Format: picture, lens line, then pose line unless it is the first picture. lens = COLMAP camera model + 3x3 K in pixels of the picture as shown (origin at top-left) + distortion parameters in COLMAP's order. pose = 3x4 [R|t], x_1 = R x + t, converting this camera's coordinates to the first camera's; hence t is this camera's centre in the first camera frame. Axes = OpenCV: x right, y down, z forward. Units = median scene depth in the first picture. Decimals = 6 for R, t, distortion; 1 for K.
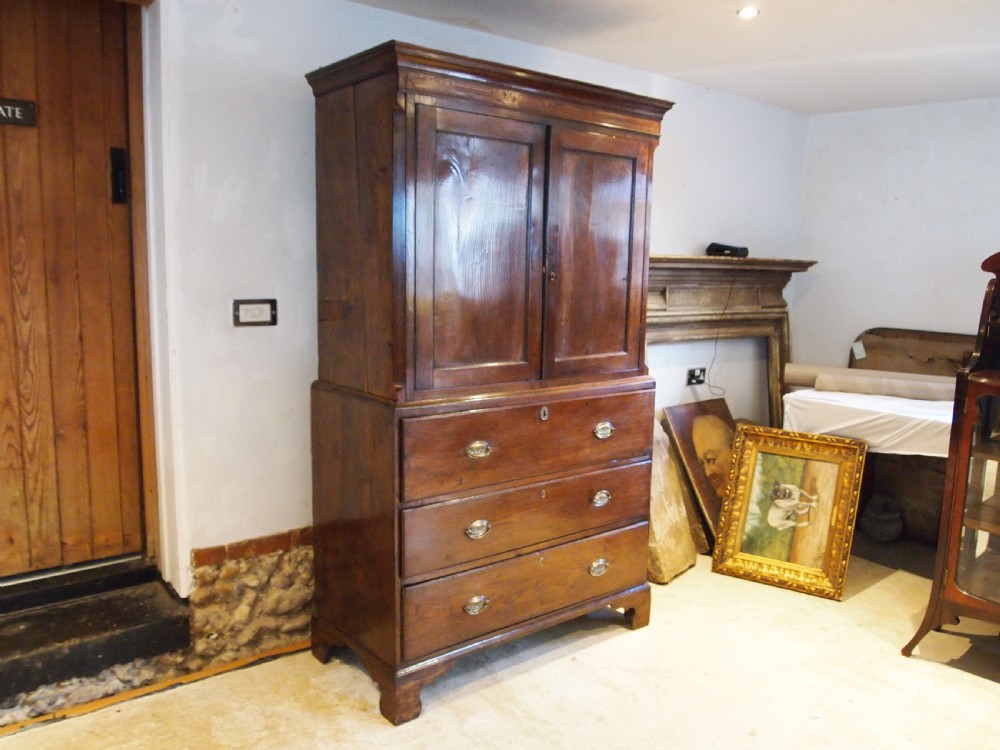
lens RADIAL K [[798.1, 0, 504.6], [0, 798.1, 378.7], [0, 0, 1]] dist [-0.051785, 0.004030]
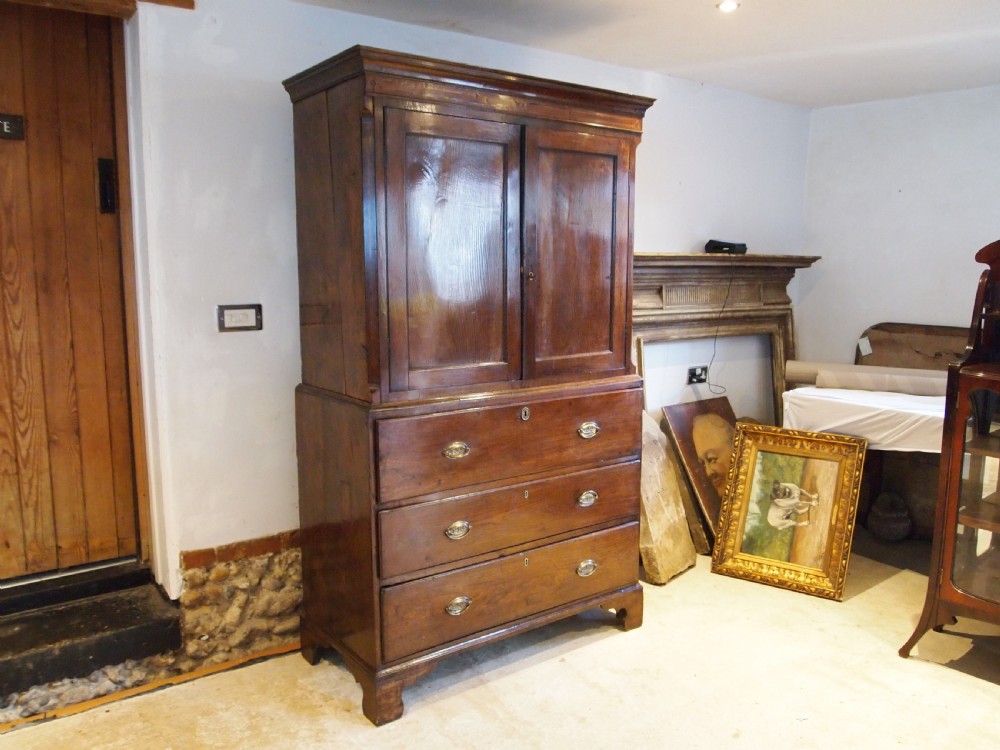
lens RADIAL K [[798.1, 0, 504.6], [0, 798.1, 378.7], [0, 0, 1]] dist [-0.051785, 0.004030]
pose [[0.999167, -0.014404, -0.038180, 0.056093], [0.014247, 0.999889, -0.004372, 0.003511], [0.038239, 0.003824, 0.999261, 0.001598]]
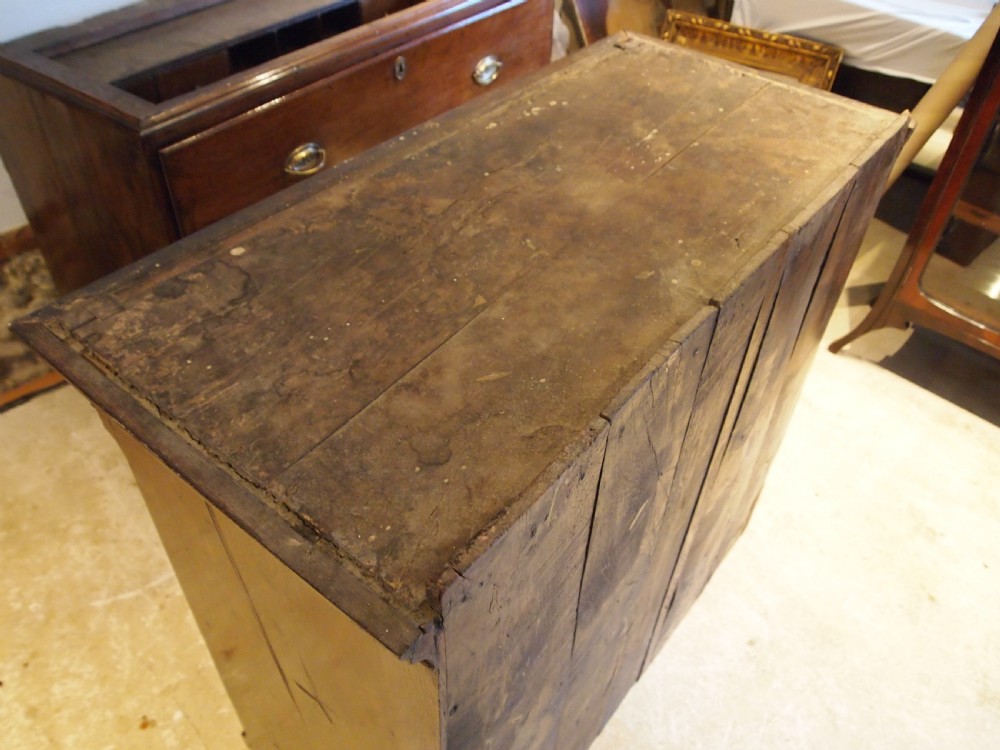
lens RADIAL K [[798.1, 0, 504.6], [0, 798.1, 378.7], [0, 0, 1]] dist [-0.051785, 0.004030]
pose [[0.996807, -0.044468, 0.066316, 0.115358], [-0.001307, 0.821363, 0.570405, -0.091785], [-0.079835, -0.568670, 0.818682, 0.335315]]
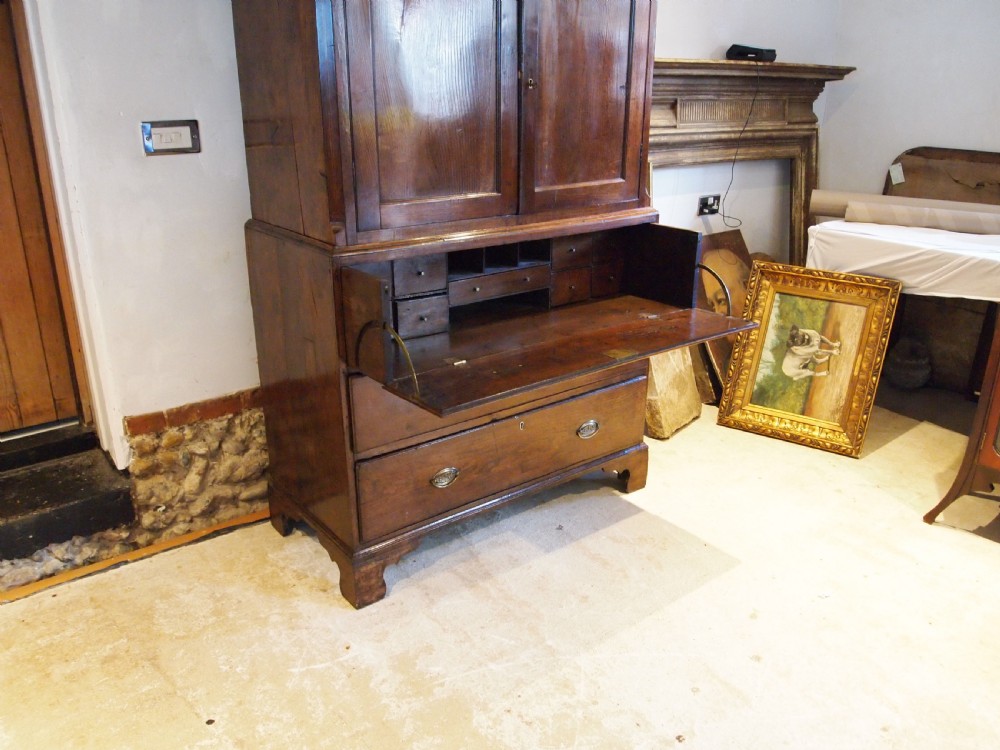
lens RADIAL K [[802.0, 0, 505.2], [0, 802.0, 378.9], [0, 0, 1]] dist [-0.048628, 0.002732]
pose [[0.999845, -0.009106, -0.015080, 0.038926], [0.012109, 0.977007, 0.212861, -0.008126], [0.012795, -0.213011, 0.976966, 0.136760]]
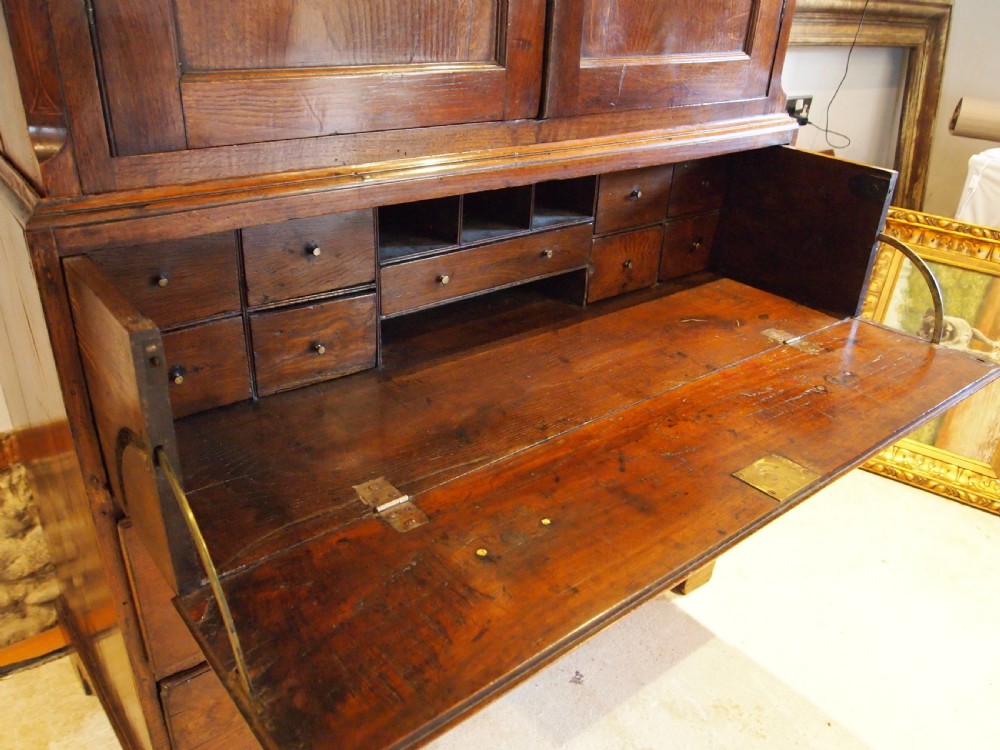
lens RADIAL K [[798.1, 0, 504.6], [0, 798.1, 378.7], [0, 0, 1]] dist [-0.051785, 0.004030]
pose [[0.999382, 0.024328, 0.025369, 0.020410], [-0.031423, 0.941808, 0.334680, -0.007205], [-0.015750, -0.335270, 0.941990, 0.555358]]
